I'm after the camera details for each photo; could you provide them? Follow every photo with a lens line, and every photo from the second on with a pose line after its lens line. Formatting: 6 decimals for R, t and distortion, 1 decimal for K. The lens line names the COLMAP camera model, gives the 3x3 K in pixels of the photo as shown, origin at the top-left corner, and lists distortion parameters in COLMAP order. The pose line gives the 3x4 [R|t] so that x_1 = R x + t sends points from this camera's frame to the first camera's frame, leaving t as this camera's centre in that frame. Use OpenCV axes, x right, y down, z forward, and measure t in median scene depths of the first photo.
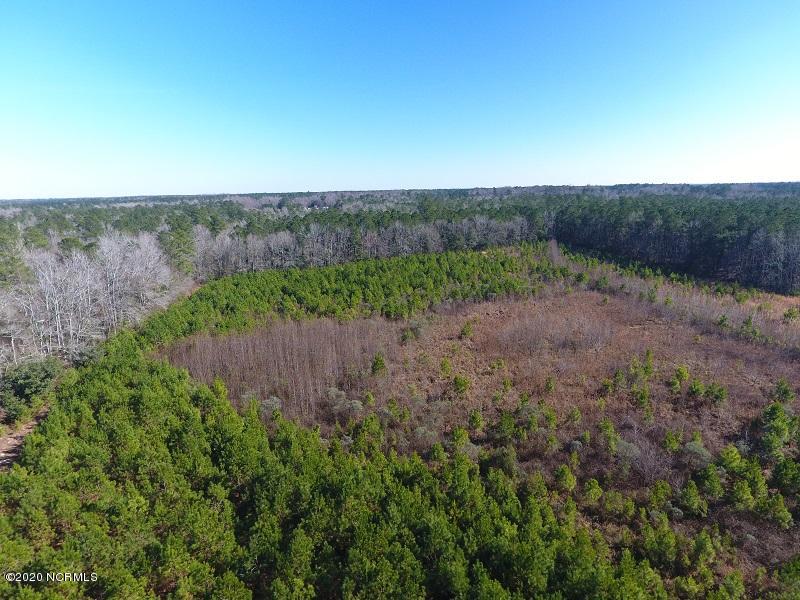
lens RADIAL K [[466.7, 0, 406.8], [0, 466.7, 302.2], [0, 0, 1]] dist [-0.003890, -0.000699]
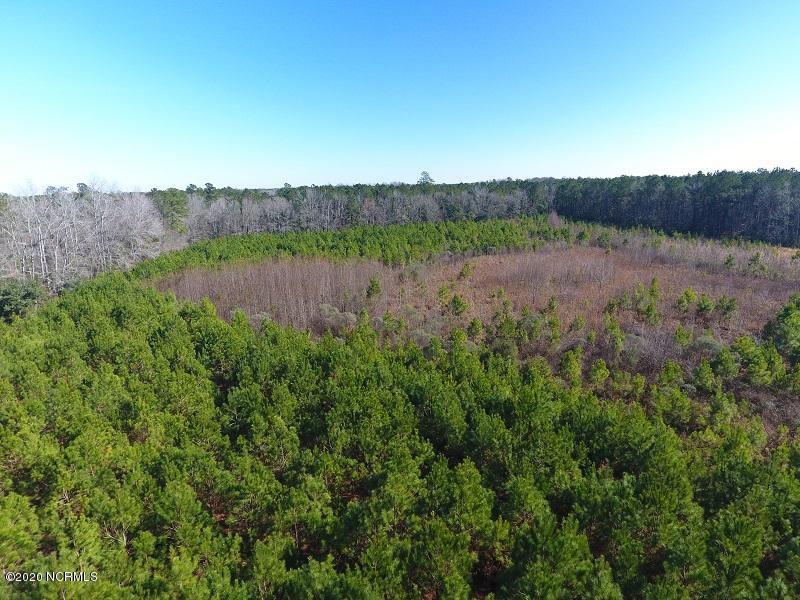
lens RADIAL K [[466.7, 0, 406.8], [0, 466.7, 302.2], [0, 0, 1]] dist [-0.003890, -0.000699]
pose [[0.999990, -0.004466, -0.000927, 0.004993], [0.004464, 0.999987, -0.002369, 0.098271], [0.000937, 0.002365, 0.999997, 0.022710]]
